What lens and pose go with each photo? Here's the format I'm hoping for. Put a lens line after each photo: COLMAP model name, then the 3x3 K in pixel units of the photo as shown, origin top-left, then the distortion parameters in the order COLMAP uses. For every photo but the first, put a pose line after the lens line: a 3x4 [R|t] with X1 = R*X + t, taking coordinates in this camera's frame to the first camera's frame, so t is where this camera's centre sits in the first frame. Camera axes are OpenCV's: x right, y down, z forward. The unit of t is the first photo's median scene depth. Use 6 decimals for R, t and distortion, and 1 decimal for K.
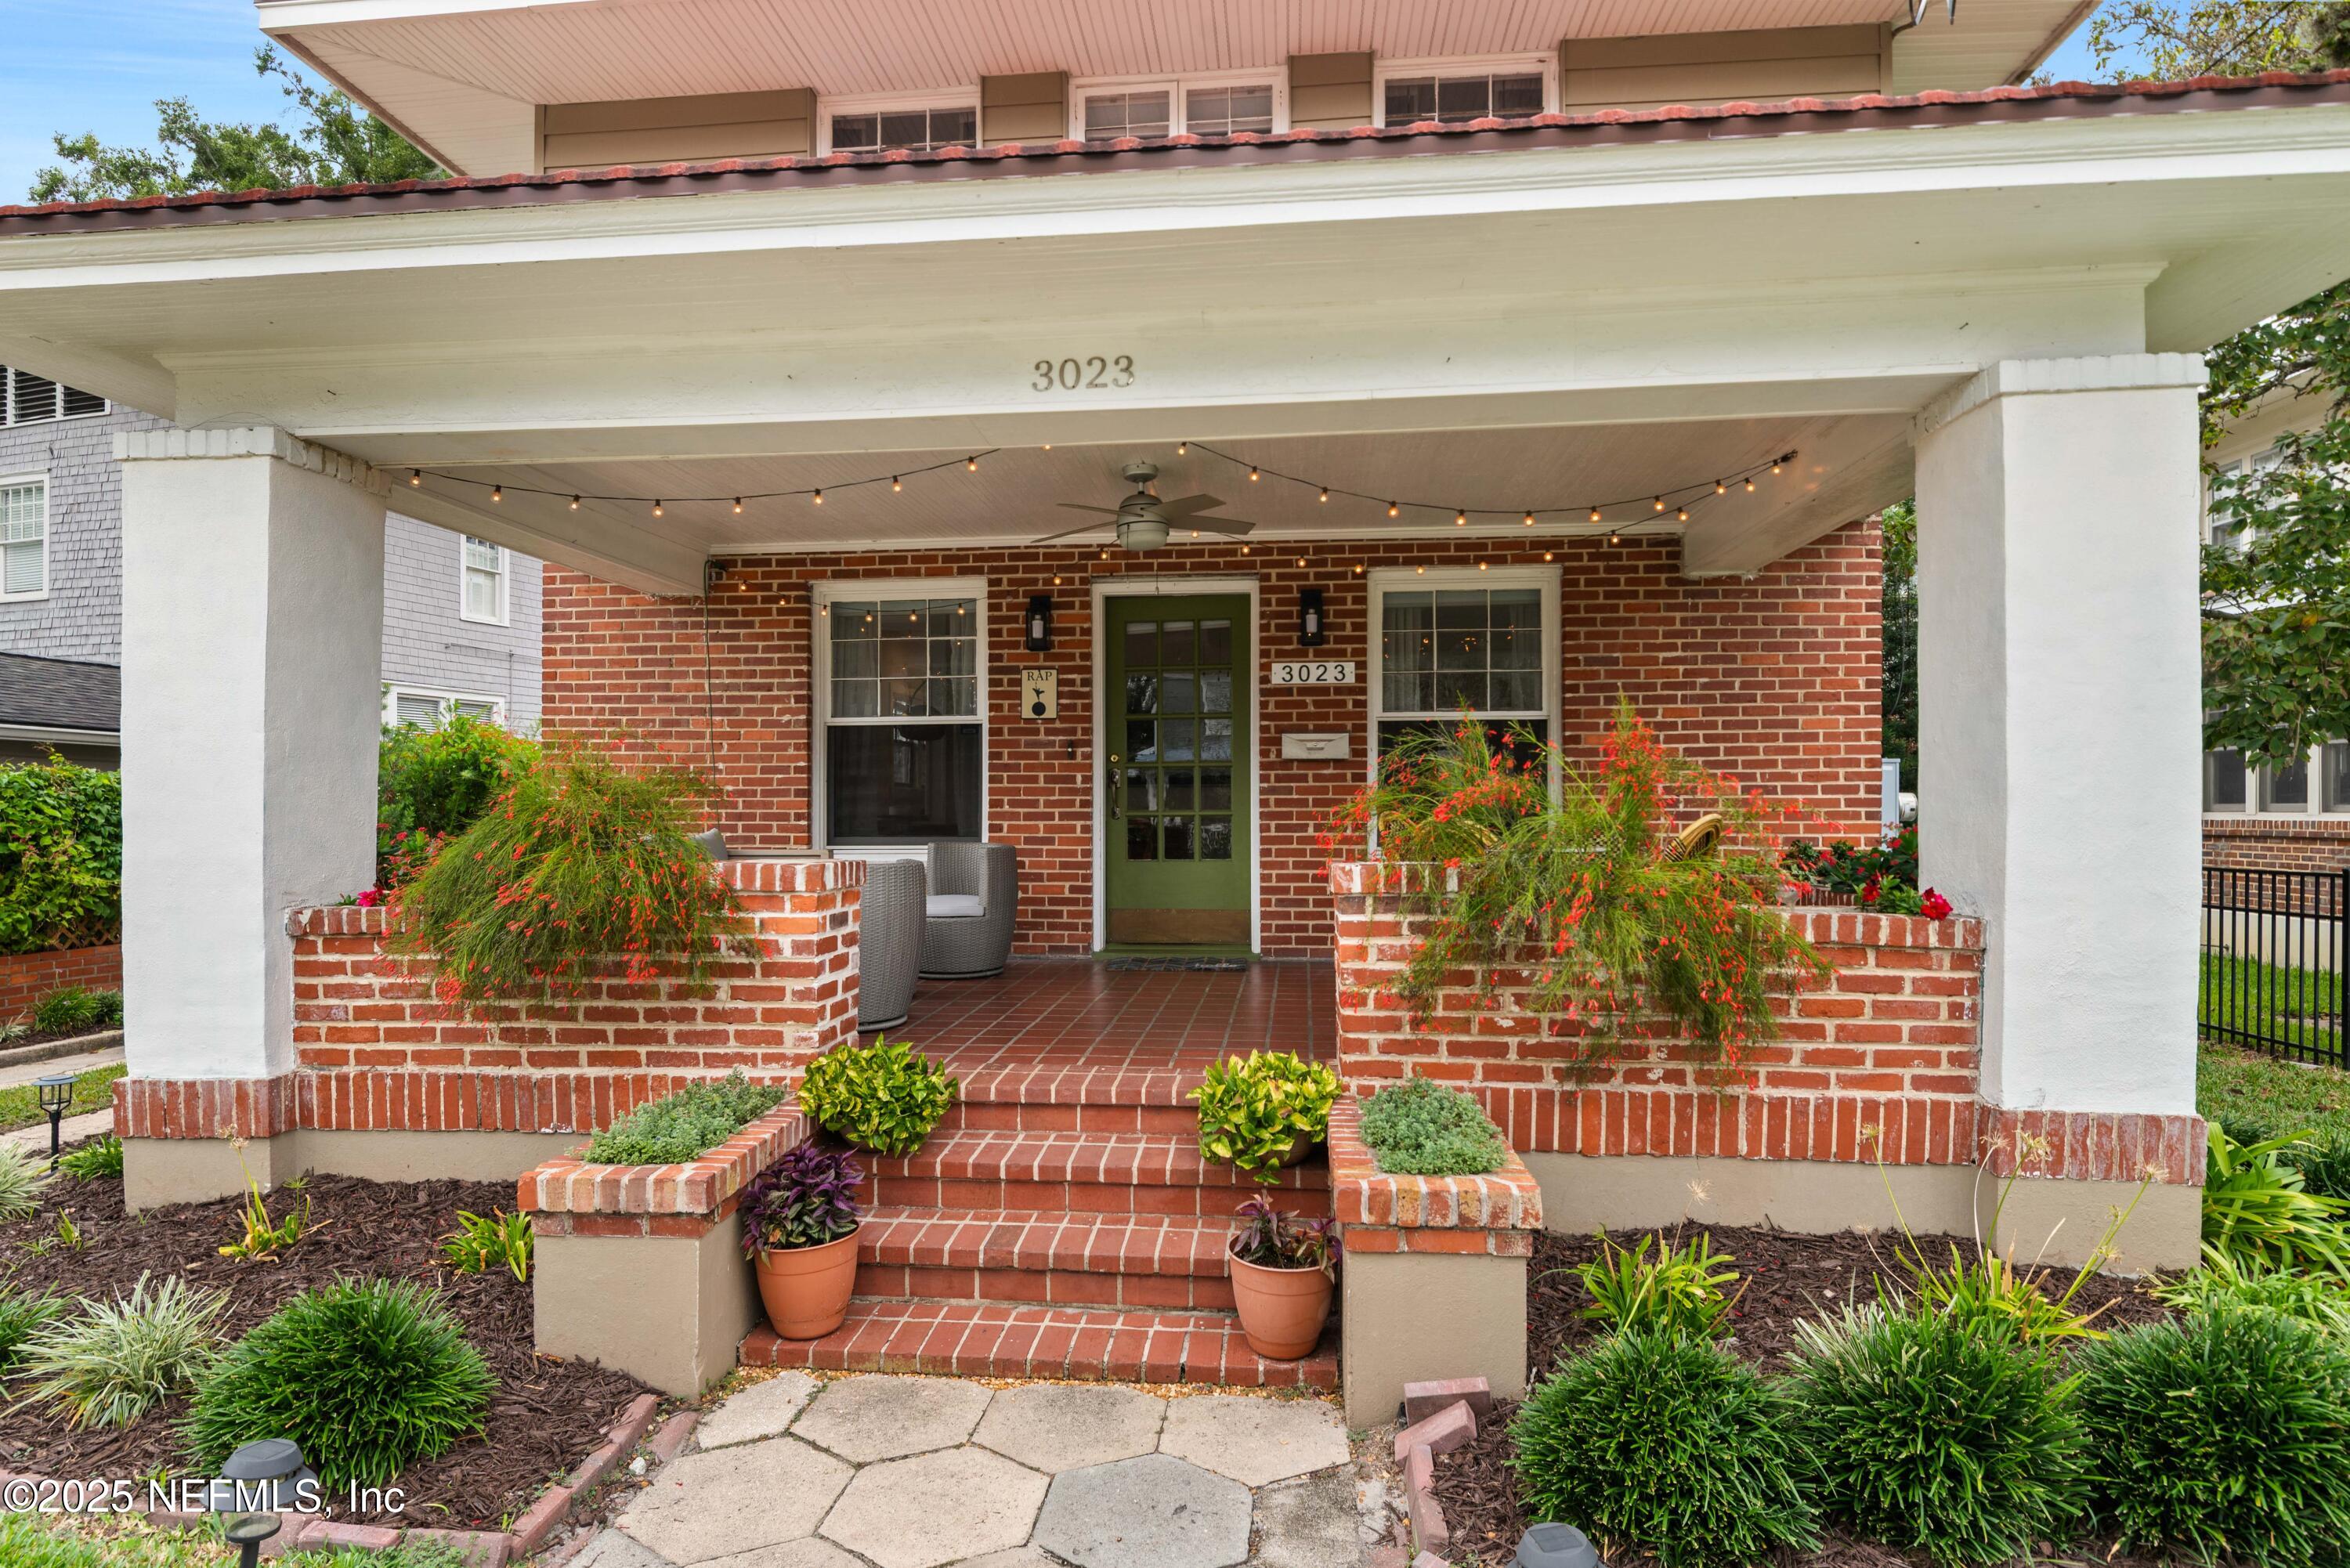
lens RADIAL K [[1280.6, 0, 1170.8], [0, 1280.6, 803.4], [0, 0, 1]] dist [0.008212, 0.000590]
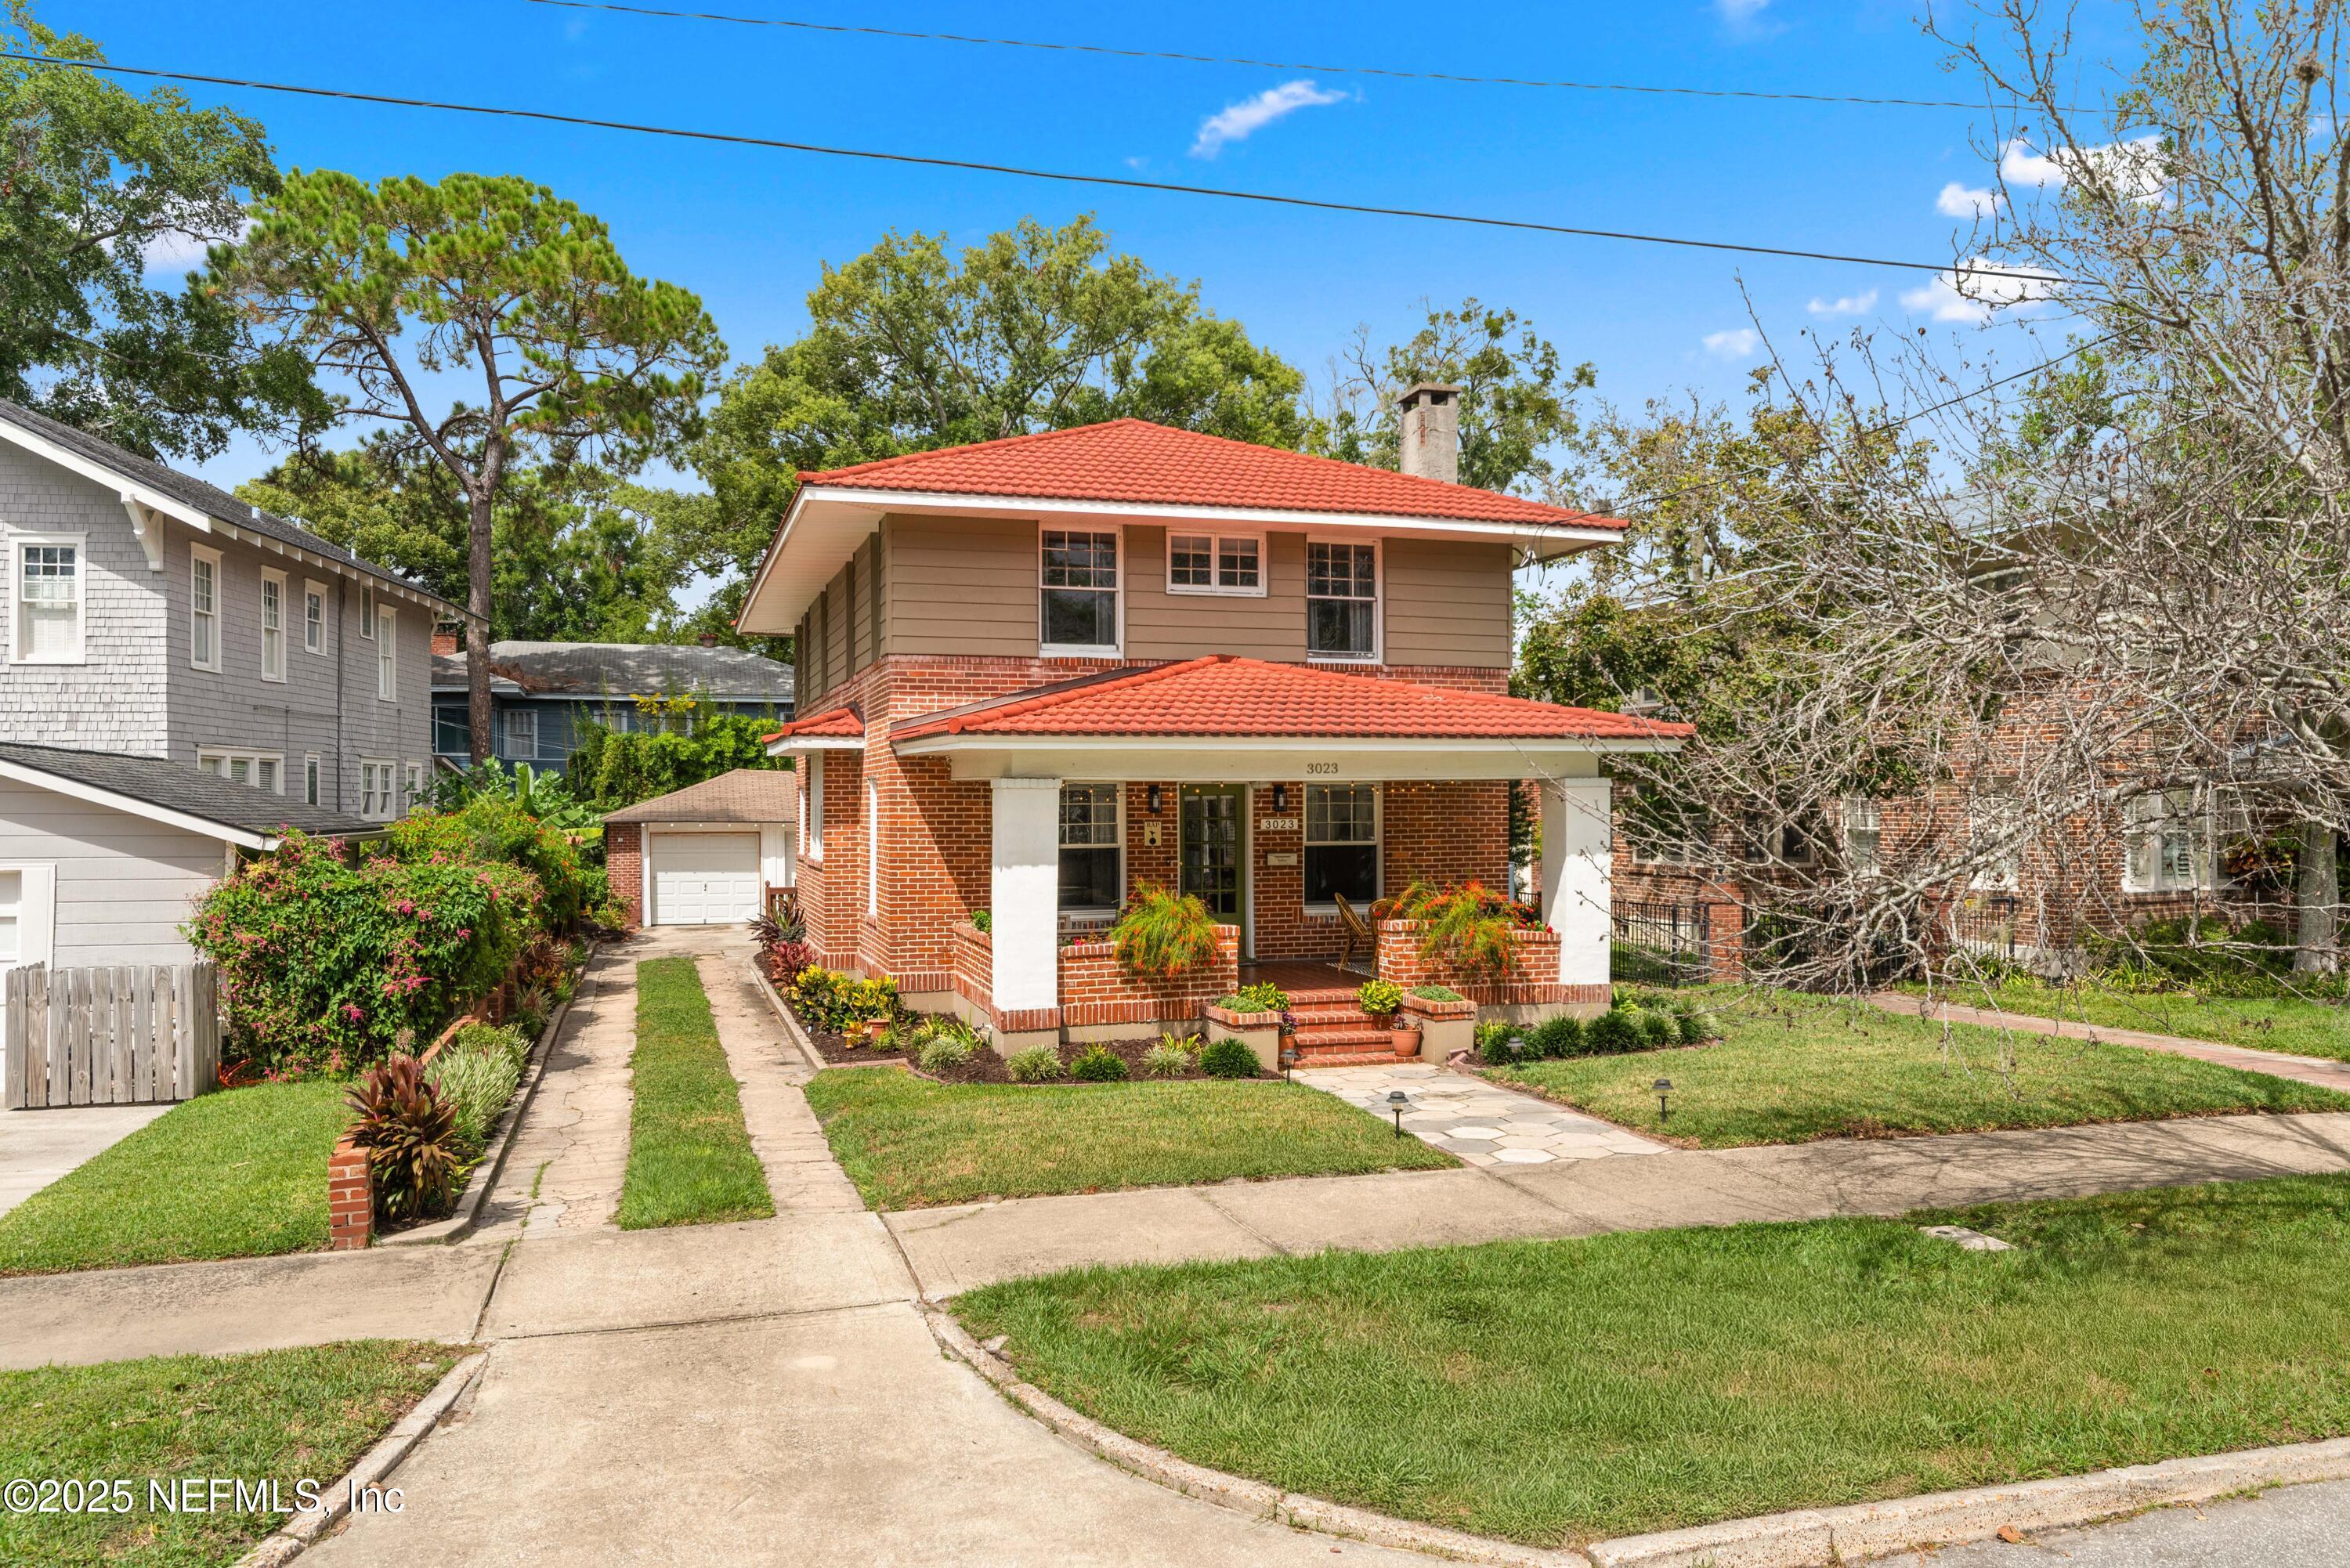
lens RADIAL K [[1785.2, 0, 1198.6], [0, 1785.2, 733.6], [0, 0, 1]] dist [0.013492, 0.004486]
pose [[0.915923, 0.011469, 0.401189, -1.200248], [-0.000911, 0.999648, -0.026498, -0.173341], [-0.401352, 0.023904, 0.915612, -1.657133]]
